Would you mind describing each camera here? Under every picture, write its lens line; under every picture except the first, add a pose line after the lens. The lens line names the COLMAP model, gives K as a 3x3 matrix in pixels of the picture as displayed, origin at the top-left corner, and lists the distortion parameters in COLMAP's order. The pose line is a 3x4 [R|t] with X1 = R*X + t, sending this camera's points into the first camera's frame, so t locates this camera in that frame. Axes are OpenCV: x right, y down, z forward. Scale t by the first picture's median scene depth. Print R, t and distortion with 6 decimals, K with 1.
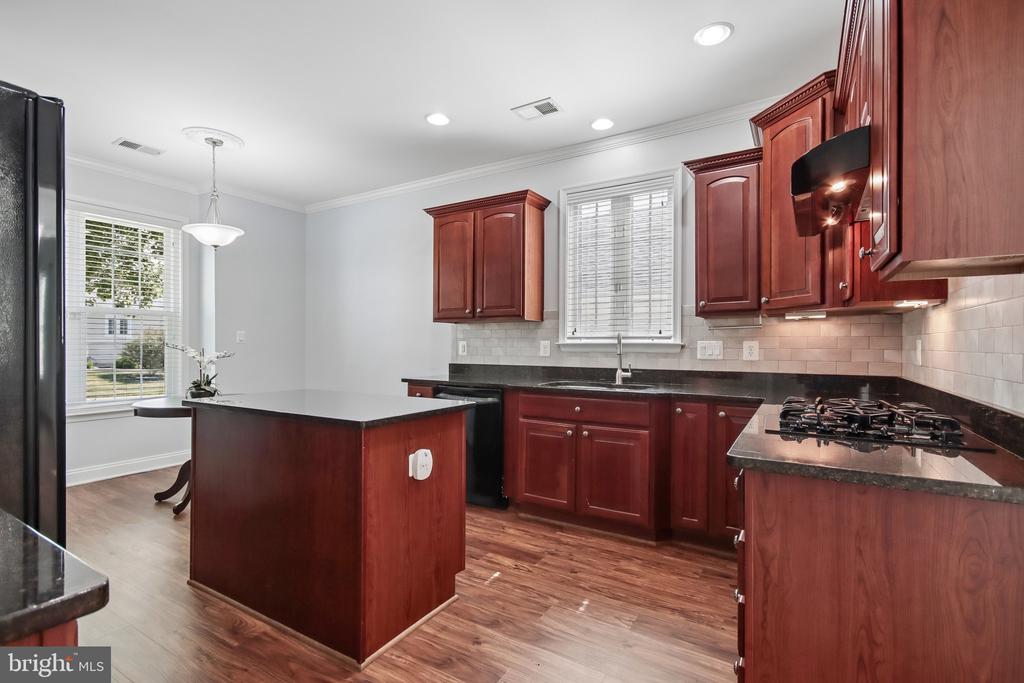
lens RADIAL K [[485.0, 0, 511.7], [0, 485.0, 341.3], [0, 0, 1]] dist [0.012815, -0.004065]
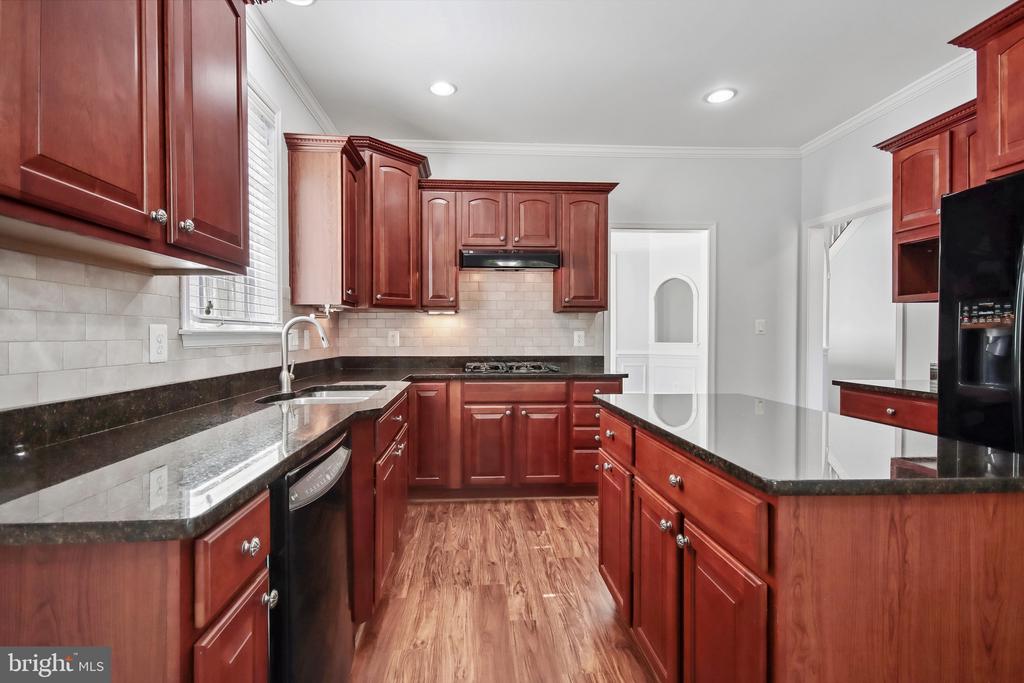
lens RADIAL K [[485.0, 0, 494.2], [0, 485.0, 341.8], [0, 0, 1]] dist [0.012815, -0.004065]
pose [[-0.571131, -0.012584, 0.820762, -0.548069], [-0.005132, 0.999918, 0.011760, 0.009407], [-0.820843, 0.002504, -0.571149, 1.258792]]
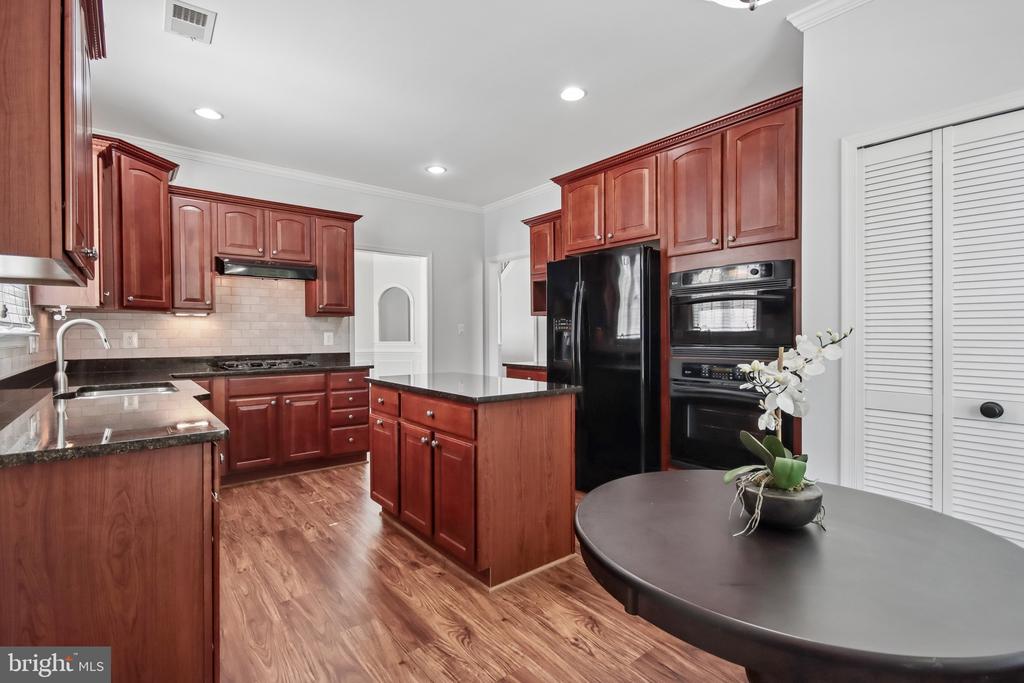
lens RADIAL K [[485.0, 0, 516.3], [0, 485.0, 339.6], [0, 0, 1]] dist [0.012815, -0.004065]
pose [[-0.943781, -0.001125, 0.330570, -0.686301], [0.000965, 0.999981, 0.006156, 0.009317], [-0.330571, 0.006129, -0.943761, 1.587077]]
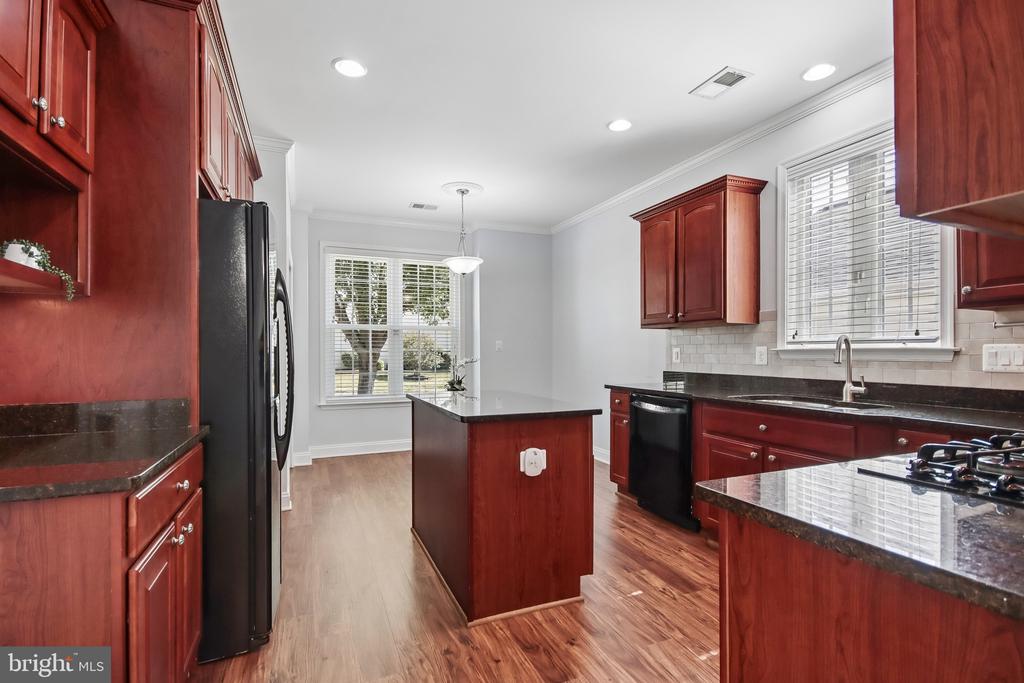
lens RADIAL K [[485.0, 0, 503.7], [0, 485.0, 348.5], [0, 0, 1]] dist [0.012815, -0.004065]
pose [[0.807360, -0.007937, -0.590005, 0.260080], [0.007259, 0.999967, -0.003518, 0.002781], [0.590014, -0.001442, 0.807392, 0.058176]]
